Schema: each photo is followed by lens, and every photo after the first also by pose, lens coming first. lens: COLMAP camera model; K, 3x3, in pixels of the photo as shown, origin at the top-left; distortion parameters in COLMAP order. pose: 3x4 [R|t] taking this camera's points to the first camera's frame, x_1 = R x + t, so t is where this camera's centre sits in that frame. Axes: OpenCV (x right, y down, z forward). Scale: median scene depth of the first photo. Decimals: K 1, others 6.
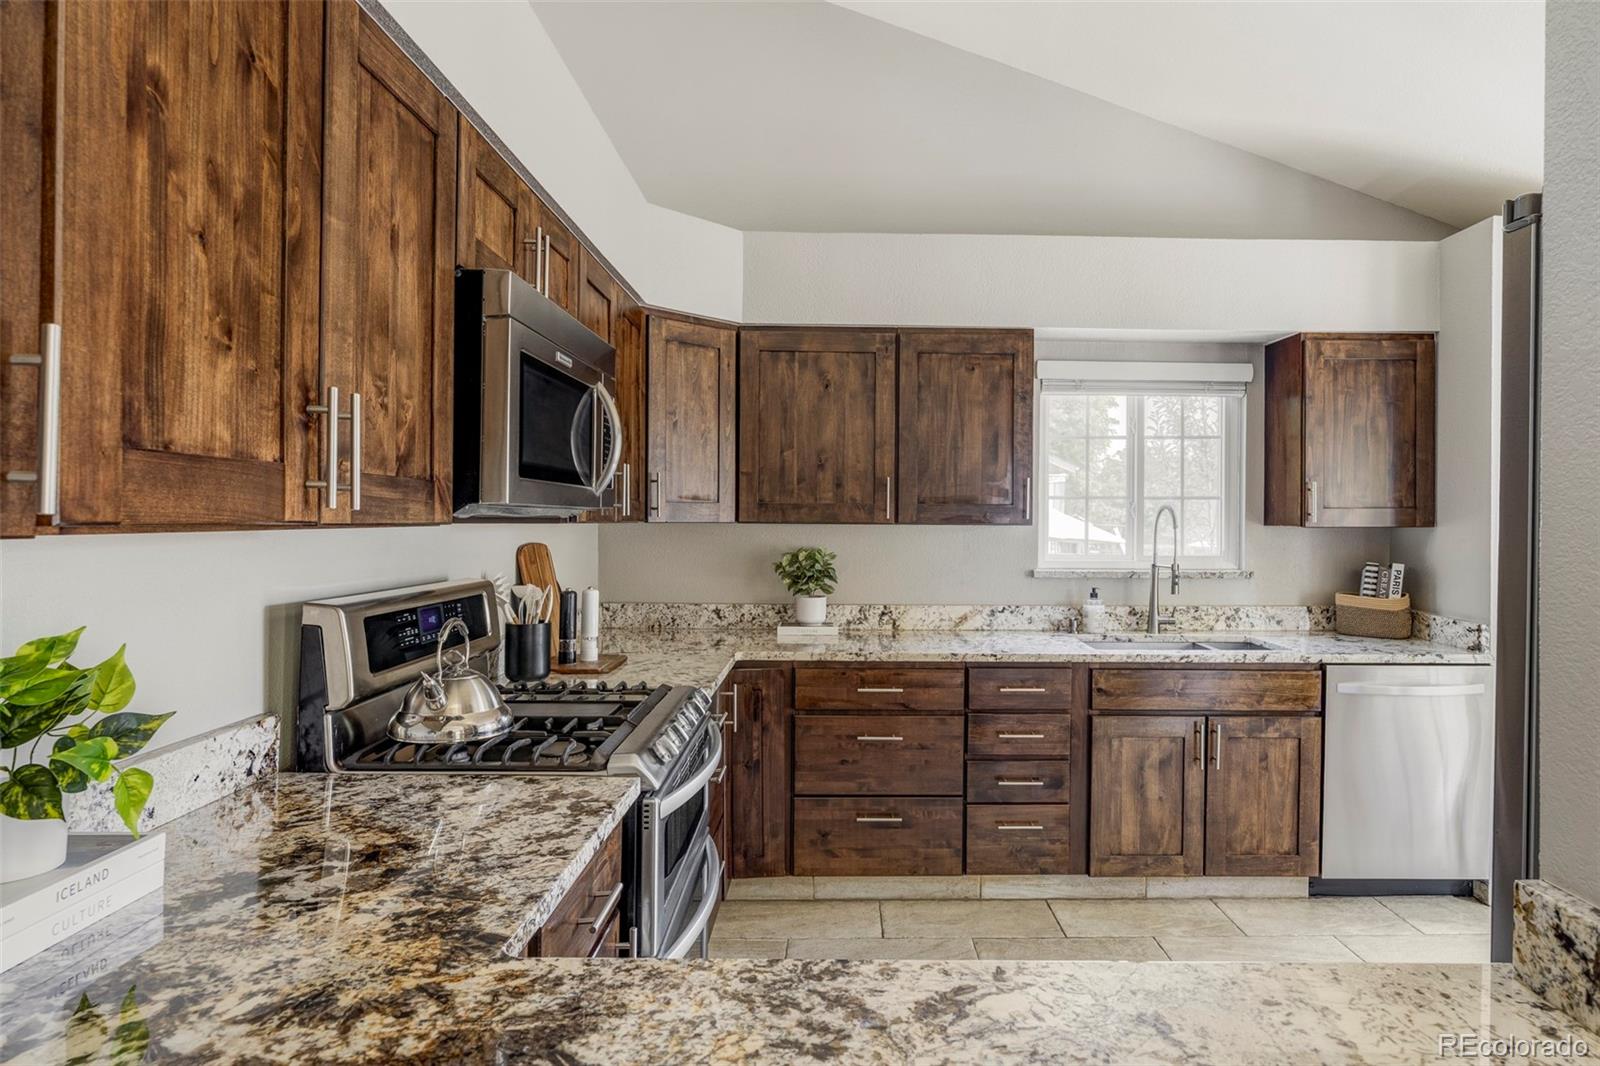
lens RADIAL K [[936.5, 0, 853.5], [0, 936.5, 512.1], [0, 0, 1]] dist [-0.001622, 0.001332]
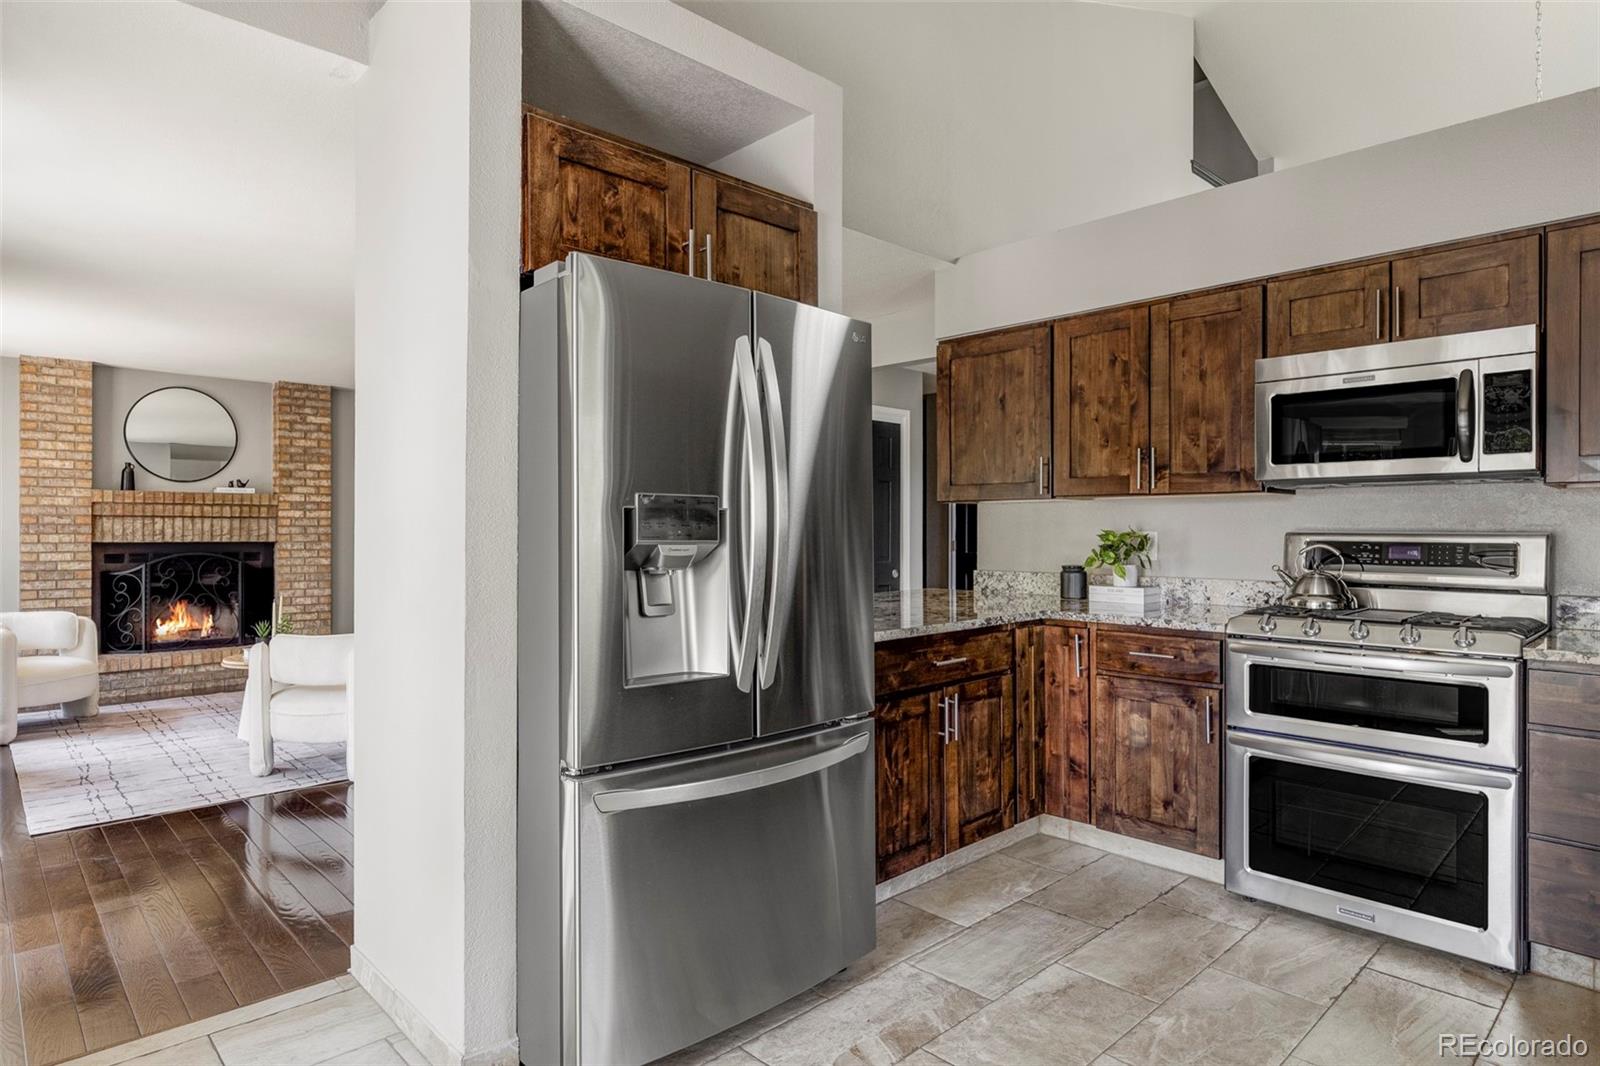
lens RADIAL K [[915.6, 0, 800.0], [0, 915.6, 533.0], [0, 0, 1]] dist [-0.002938, -0.000110]
pose [[-0.747815, -0.005373, -0.663885, 0.805828], [-0.002316, 0.999982, -0.005484, 0.057254], [0.663903, -0.002563, -0.747815, 0.903308]]
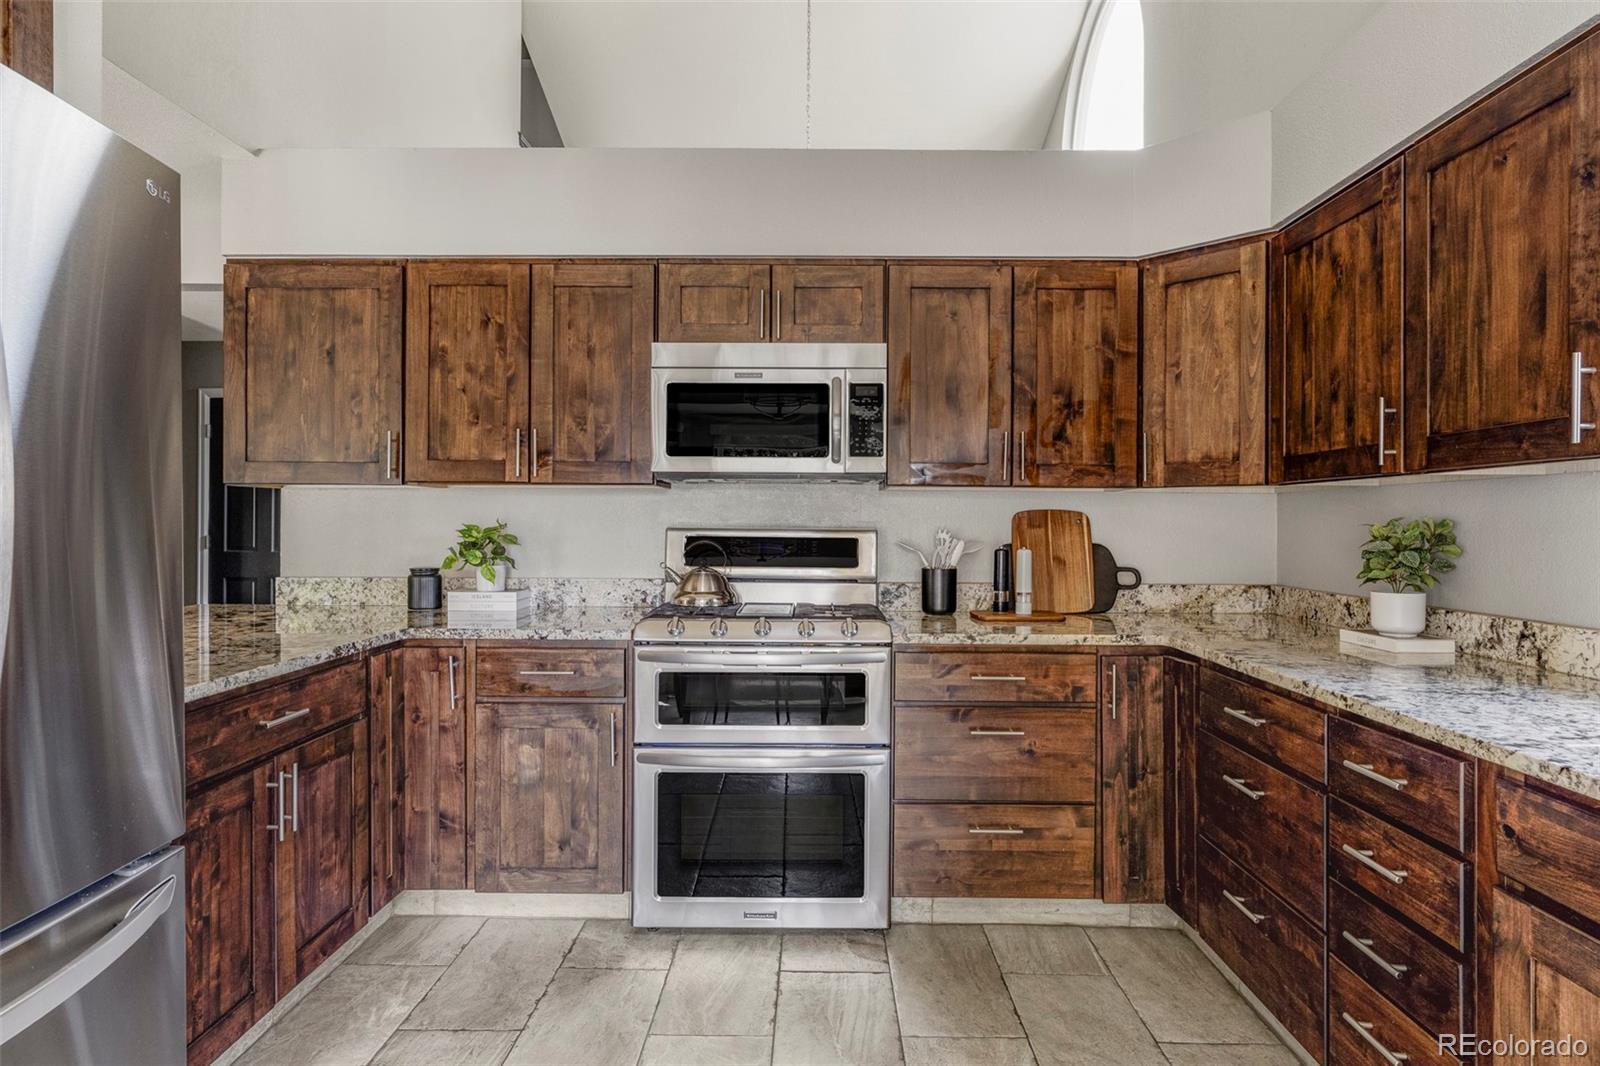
lens RADIAL K [[883.7, 0, 799.9], [0, 883.7, 522.9], [0, 0, 1]] dist [-0.006031, 0.000672]
pose [[-0.040682, -0.007984, -0.999140, 0.664498], [-0.000097, 0.999968, -0.007987, 0.052141], [0.999172, -0.000228, -0.040681, 0.680842]]
